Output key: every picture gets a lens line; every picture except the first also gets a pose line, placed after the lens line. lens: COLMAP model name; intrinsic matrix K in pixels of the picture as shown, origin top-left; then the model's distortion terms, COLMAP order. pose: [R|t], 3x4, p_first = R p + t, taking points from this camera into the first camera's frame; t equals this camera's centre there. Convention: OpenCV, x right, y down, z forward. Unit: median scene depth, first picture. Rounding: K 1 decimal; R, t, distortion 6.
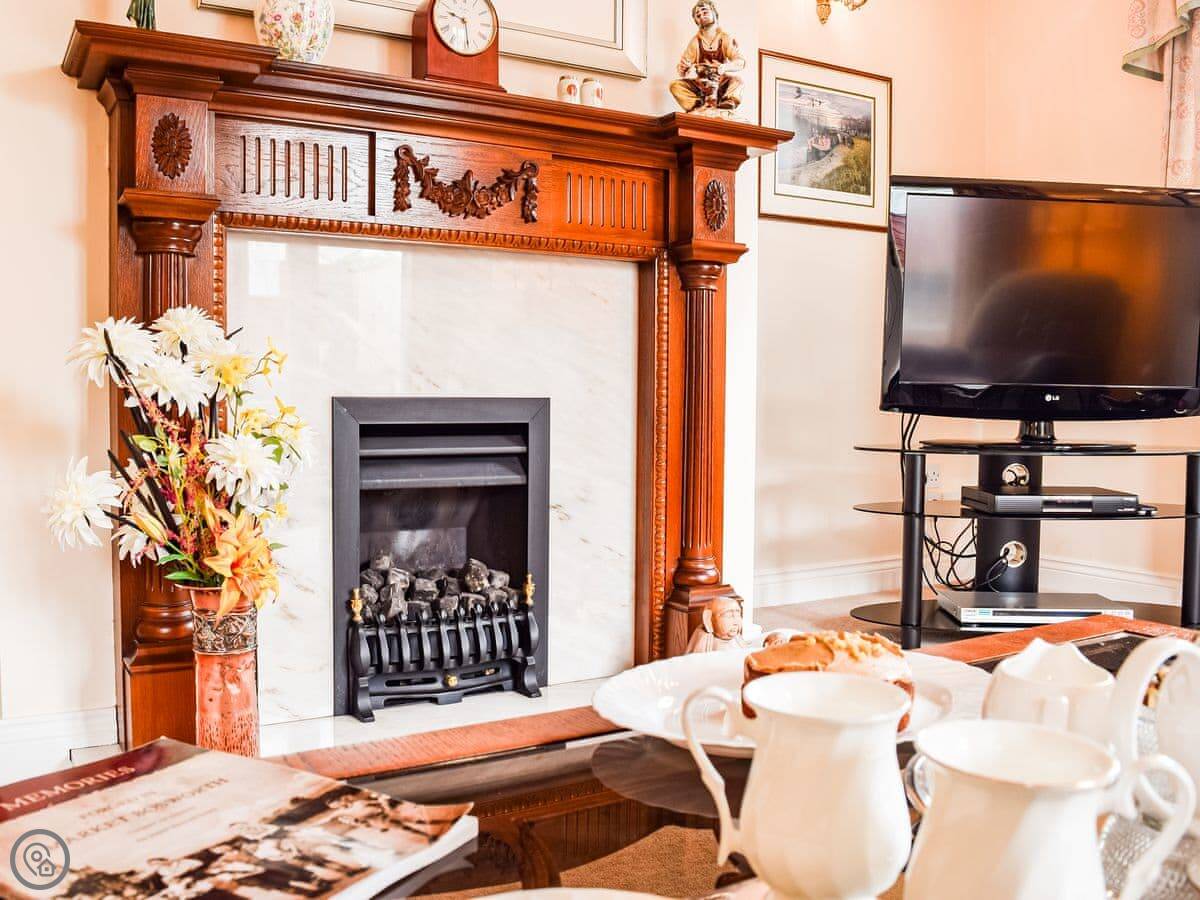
lens RADIAL K [[1060.1, 0, 541.8], [0, 1060.1, 437.6], [0, 0, 1]] dist [-0.118615, 0.044392]
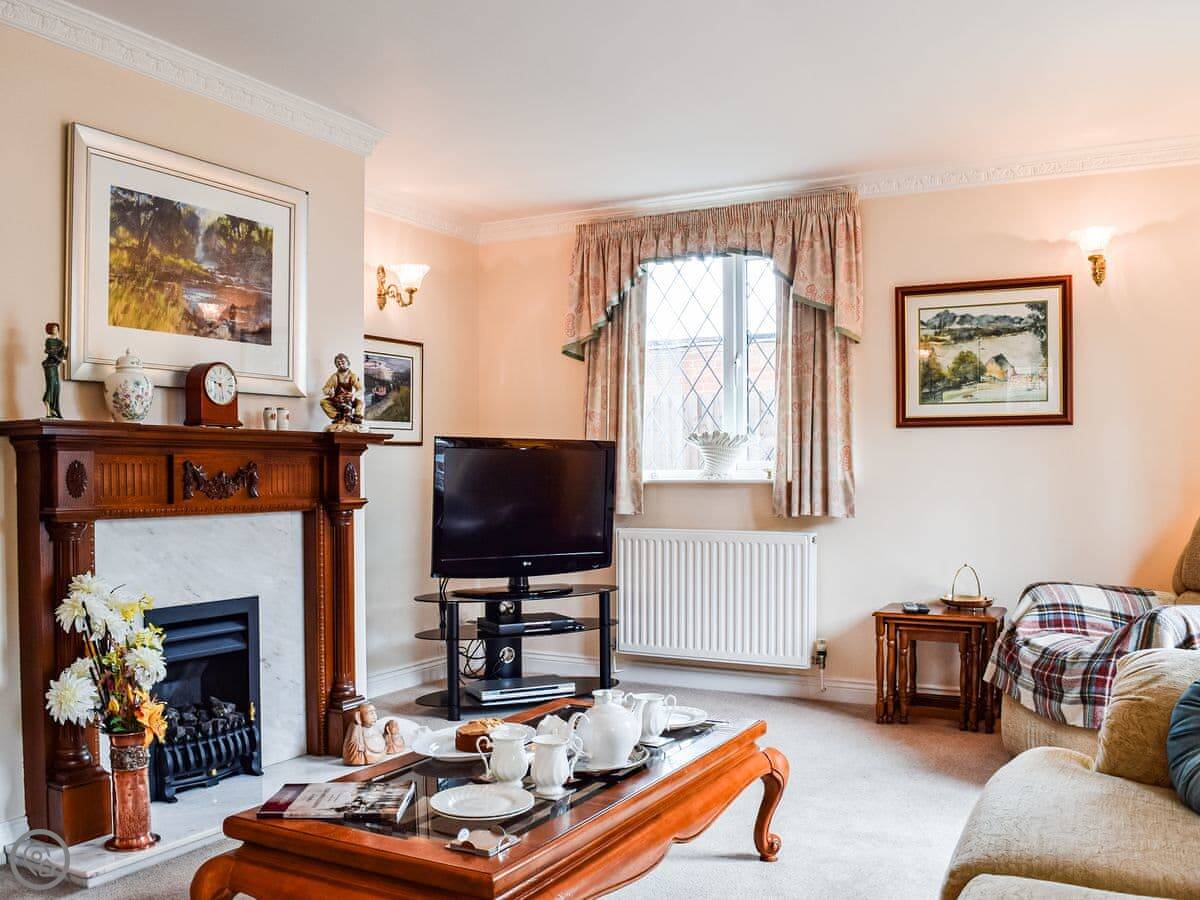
lens RADIAL K [[1088.8, 0, 606.3], [0, 1088.8, 452.4], [0, 0, 1]] dist [-0.089579, 0.013078]
pose [[0.849965, -0.005434, 0.526811, -0.411629], [0.031959, 0.998637, -0.041263, -0.172192], [-0.525869, 0.051908, 0.848980, -0.734168]]
